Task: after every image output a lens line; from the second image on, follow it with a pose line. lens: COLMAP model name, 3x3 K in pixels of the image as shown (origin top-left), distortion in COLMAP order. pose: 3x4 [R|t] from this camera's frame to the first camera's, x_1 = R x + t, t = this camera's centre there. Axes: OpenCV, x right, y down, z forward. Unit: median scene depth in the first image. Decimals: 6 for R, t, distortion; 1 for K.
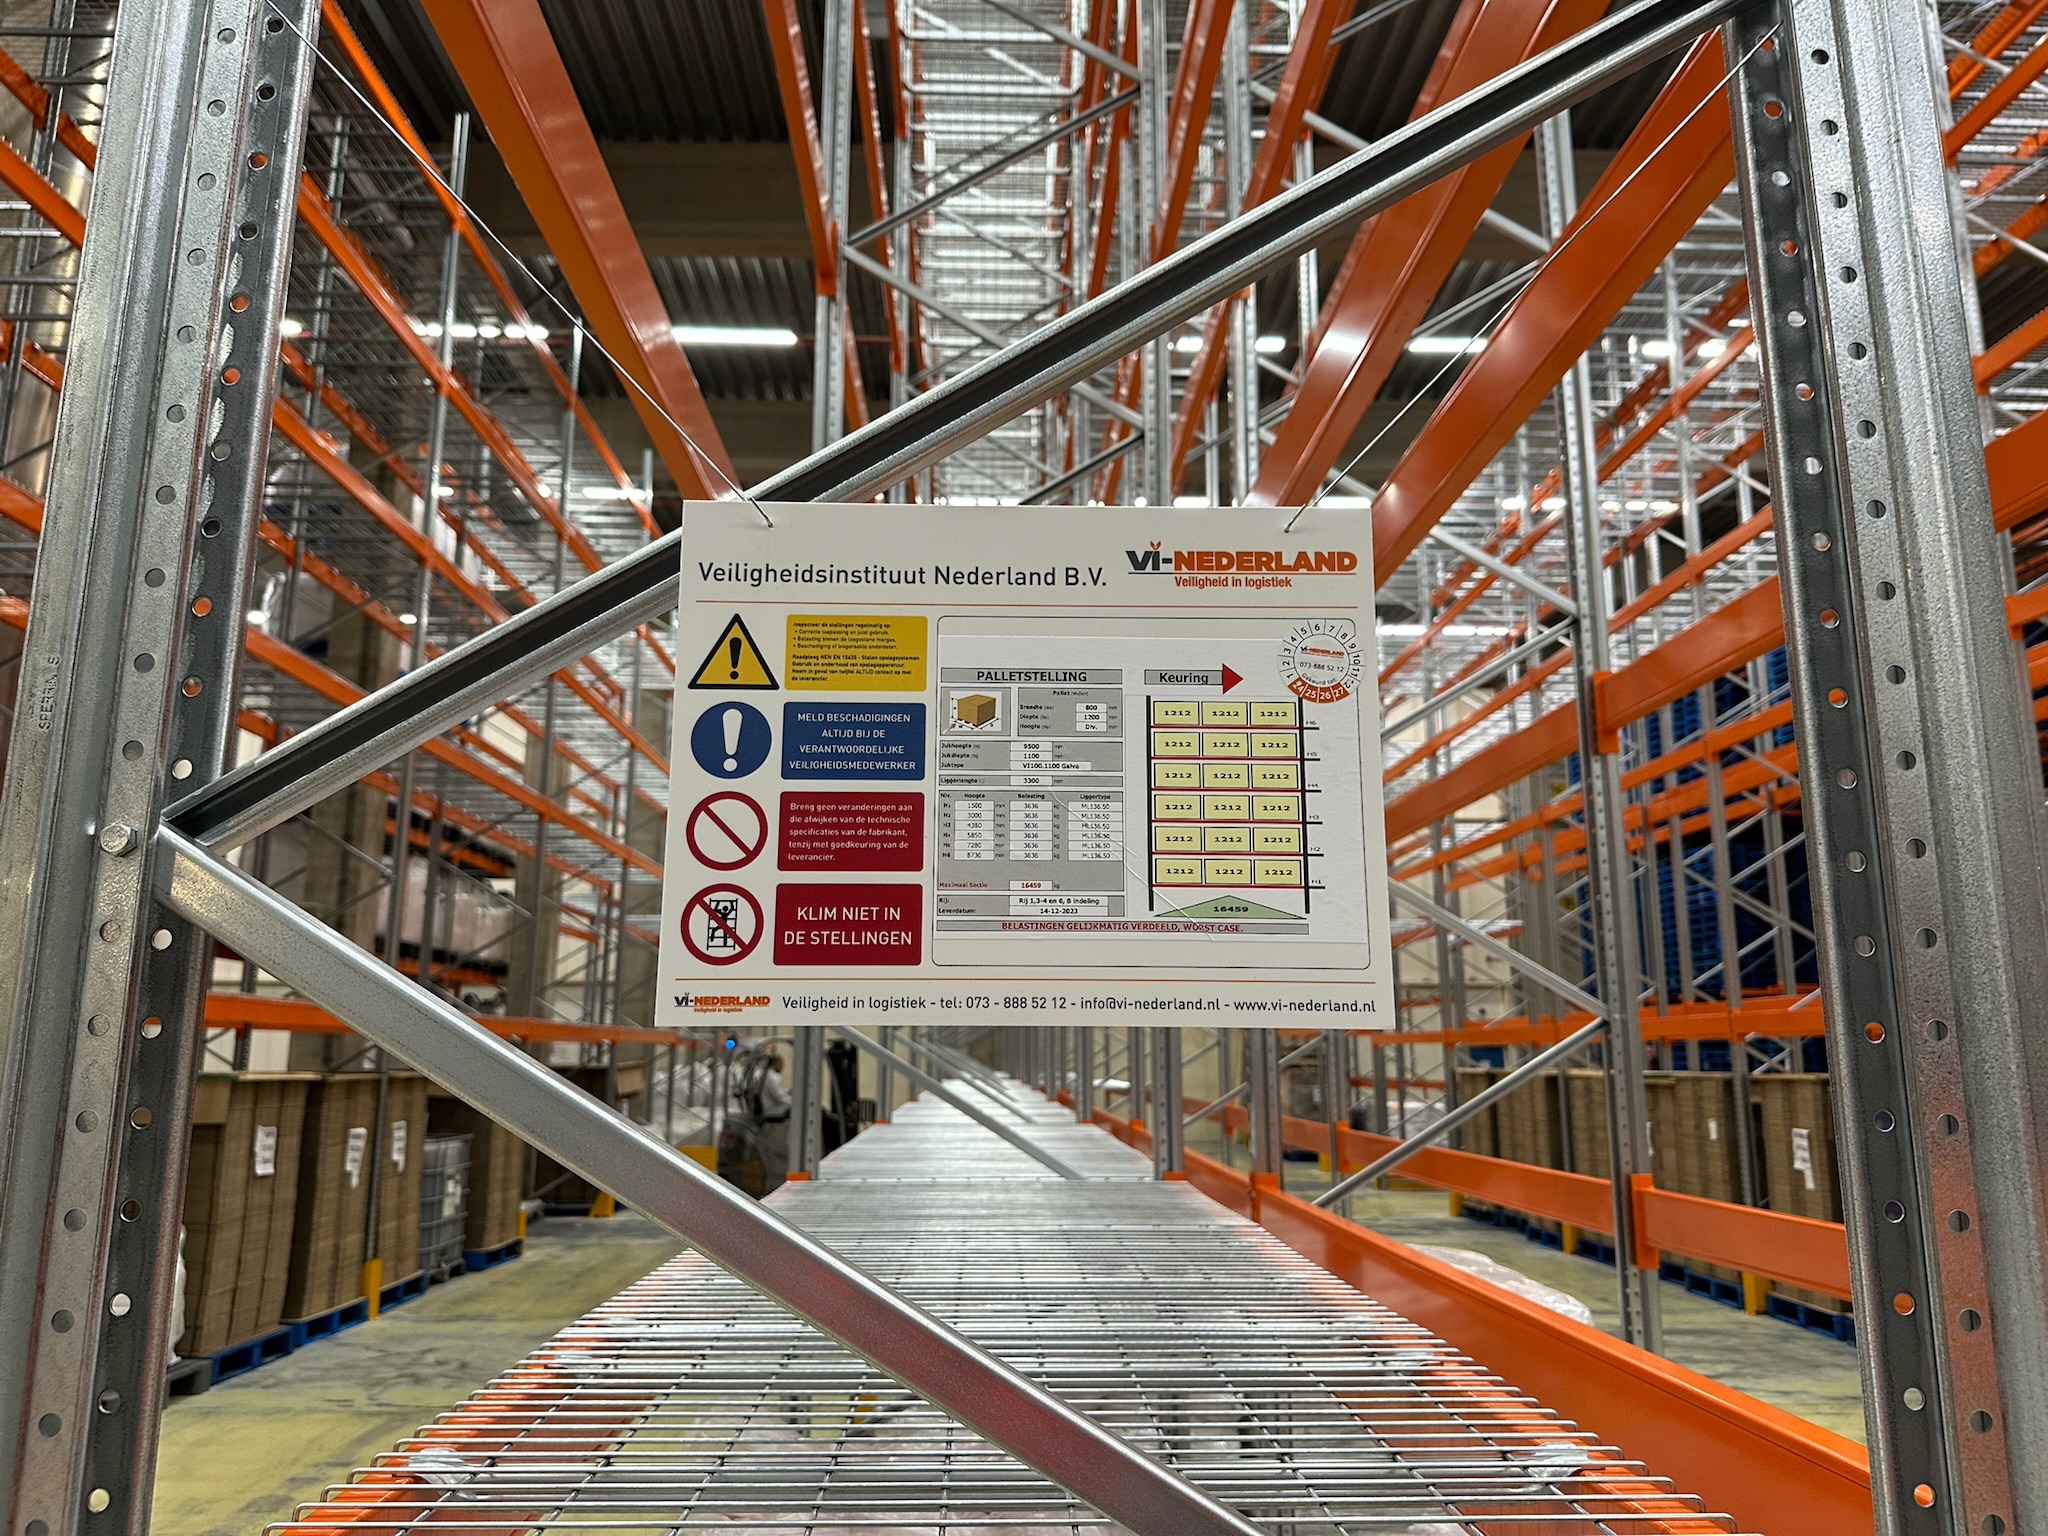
lens RADIAL K [[1482.8, 0, 1025.1], [0, 1482.8, 766.2], [0, 0, 1]] dist [0.001414, -0.002974]
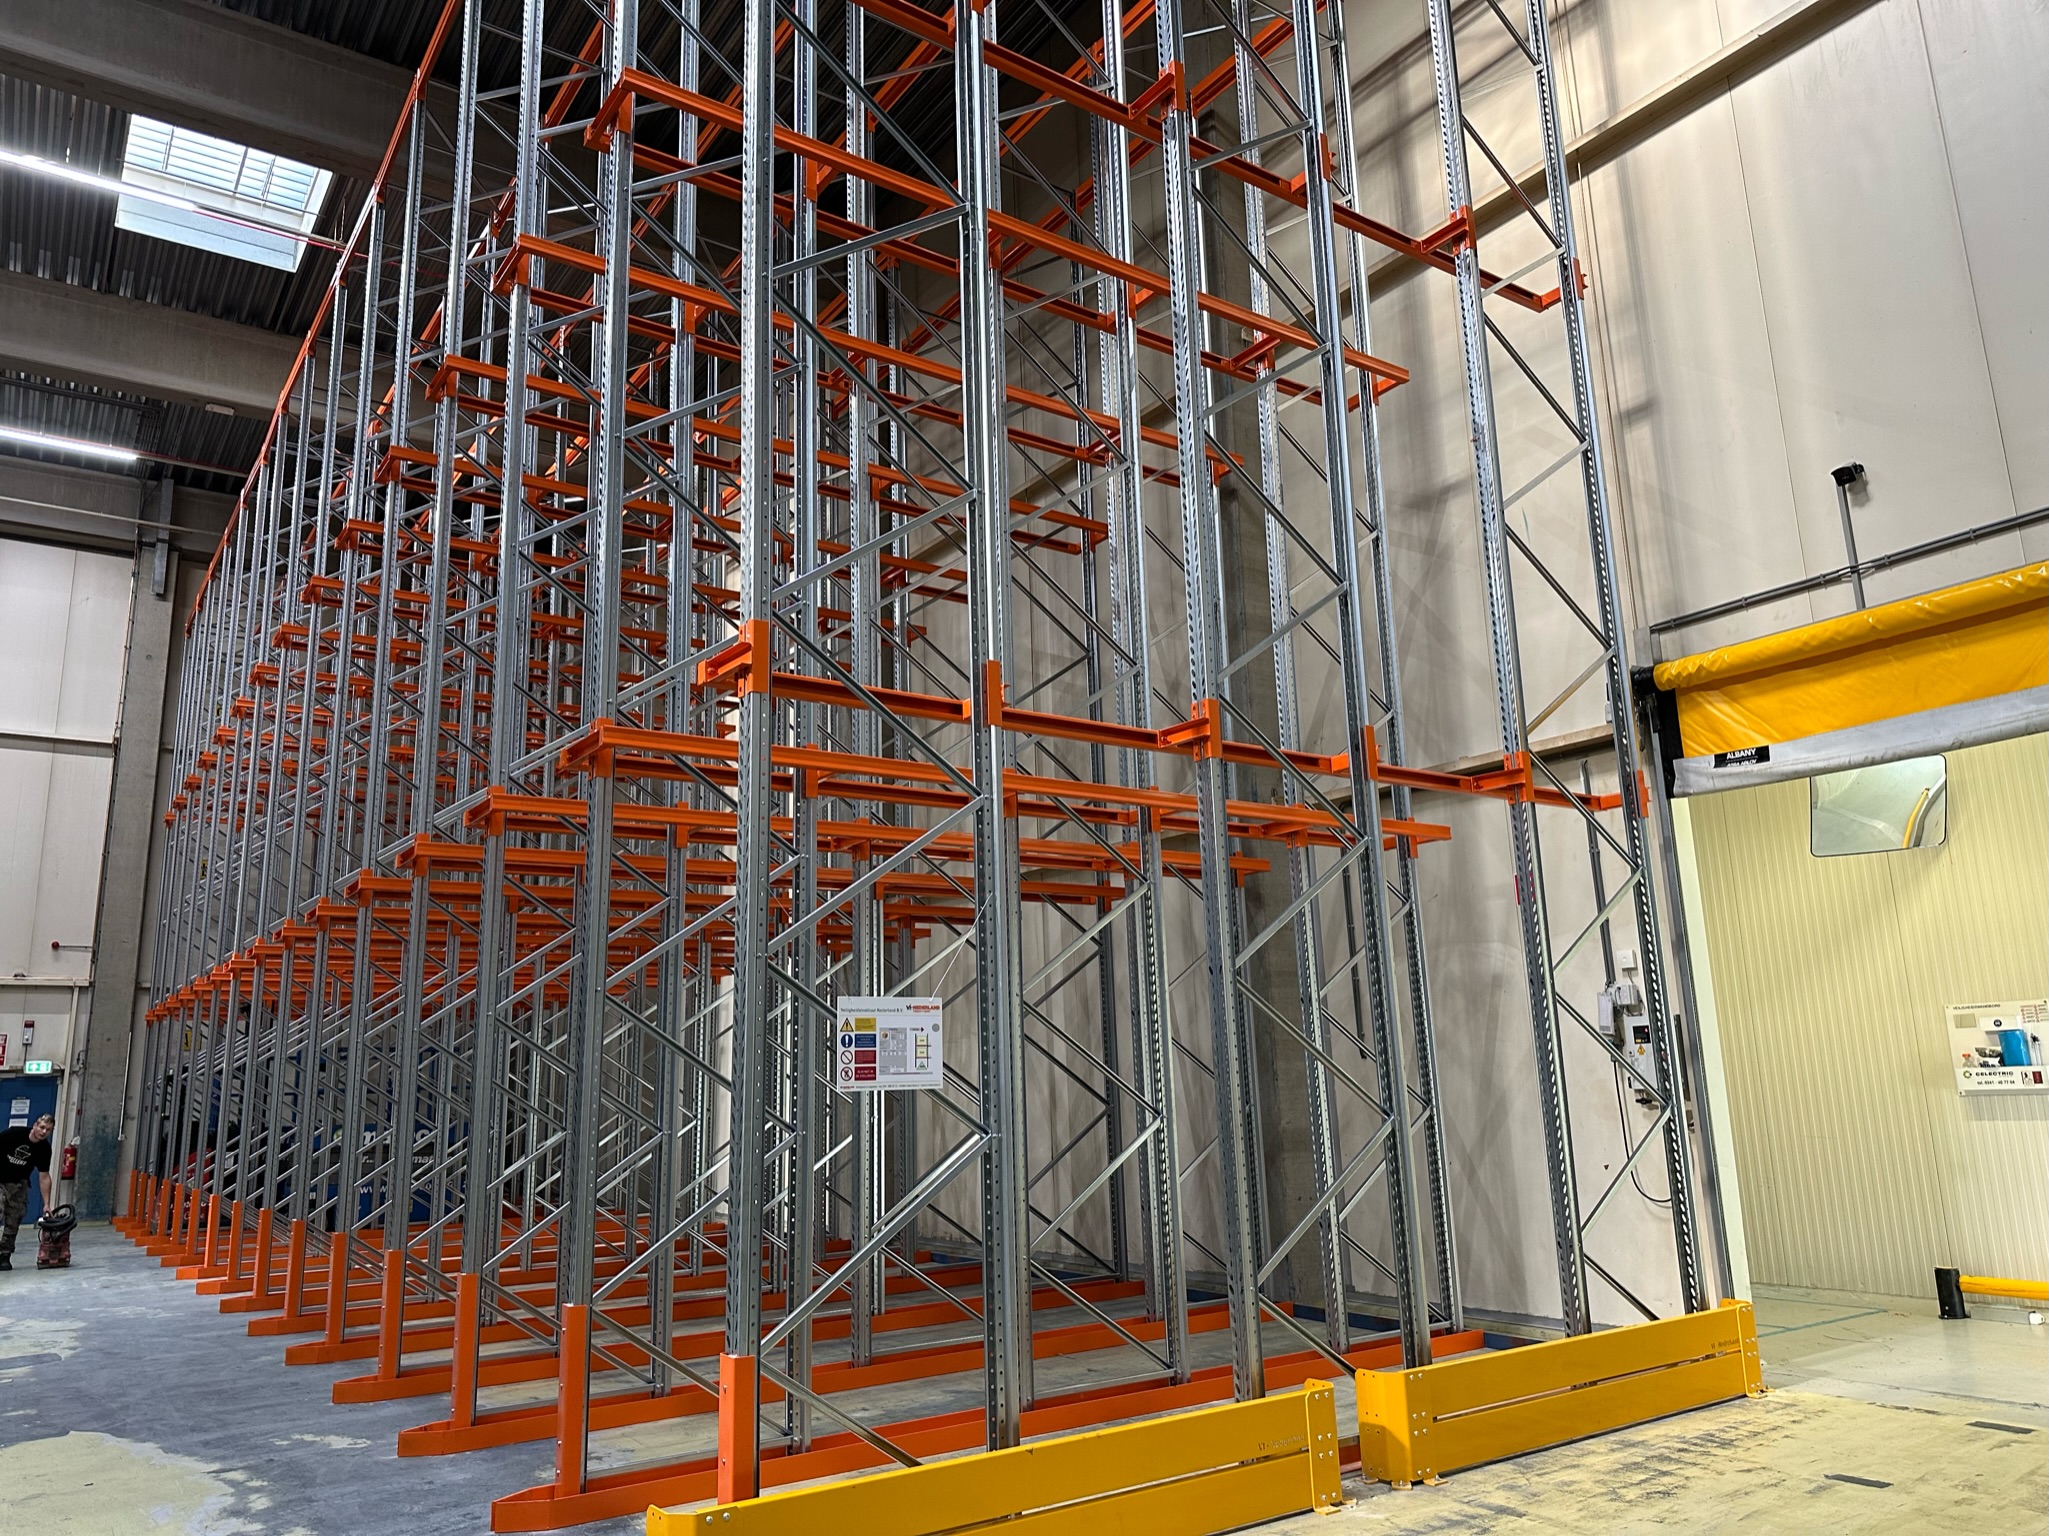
lens RADIAL K [[1483.5, 0, 1017.2], [0, 1483.5, 768.2], [0, 0, 1]] dist [0.001414, -0.002974]
pose [[0.830647, 0.104554, 0.546894, -2.992866], [-0.085912, 0.994516, -0.059641, -0.803370], [-0.550131, 0.002556, 0.835075, -4.383512]]
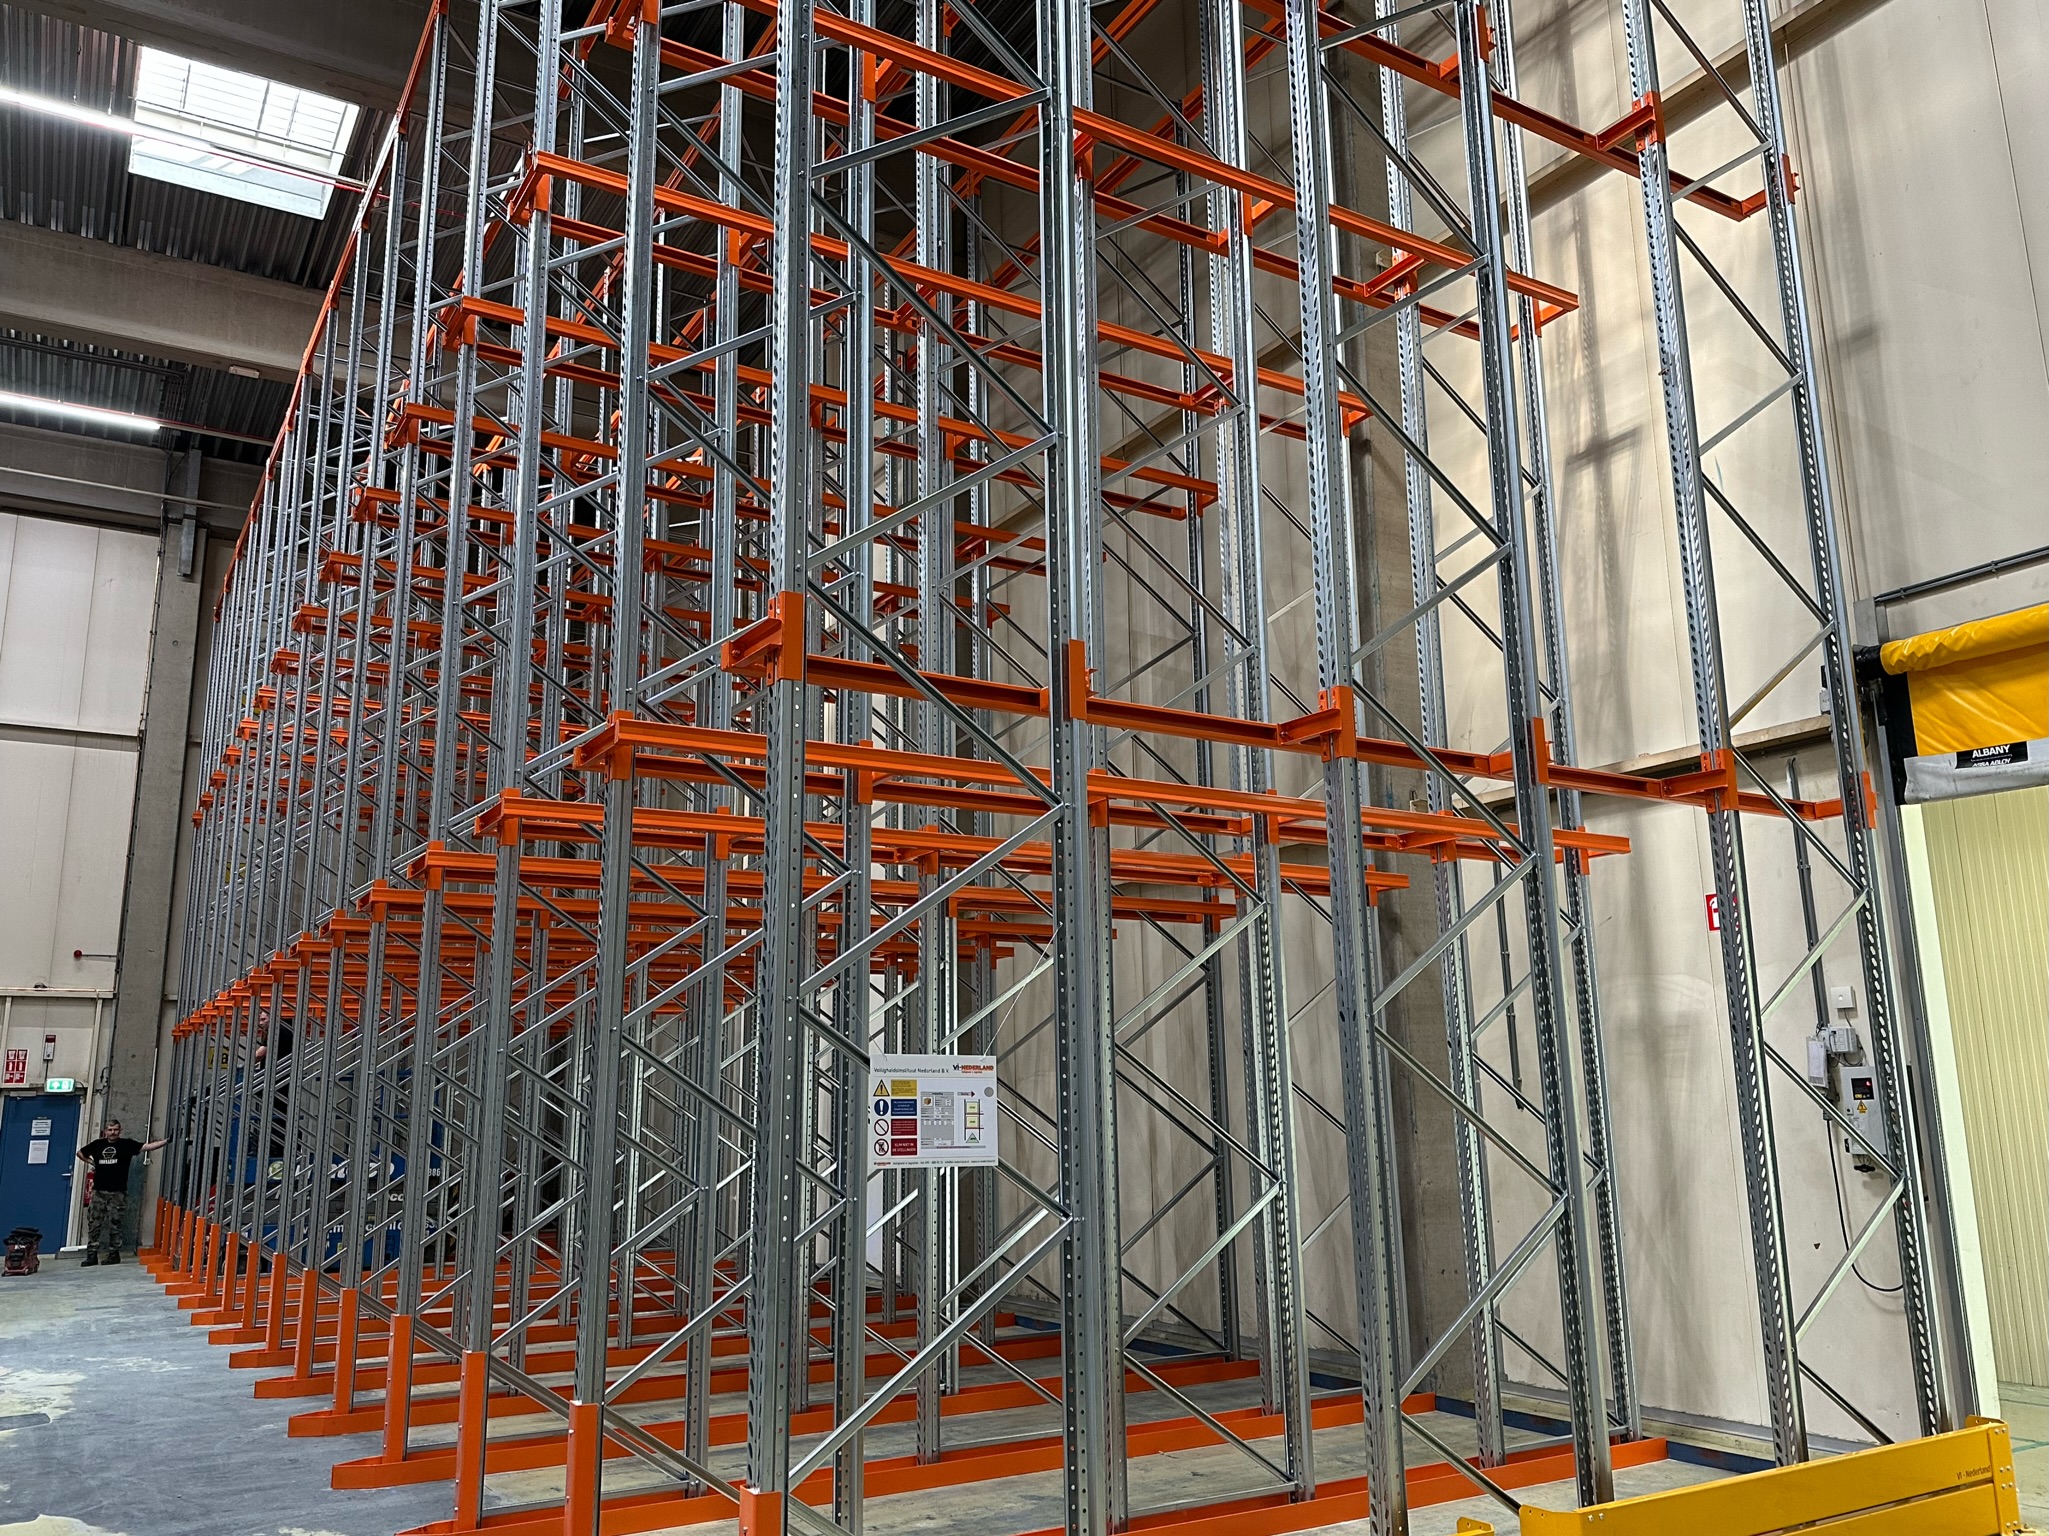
lens RADIAL K [[1571.1, 0, 1018.1], [0, 1571.1, 782.6], [0, 0, 1]] dist [0.019637, -0.030810]
pose [[0.864535, 0.097948, 0.492935, -2.440978], [-0.090368, 0.995135, -0.039246, -0.909287], [-0.494381, -0.010616, 0.869180, -3.646426]]
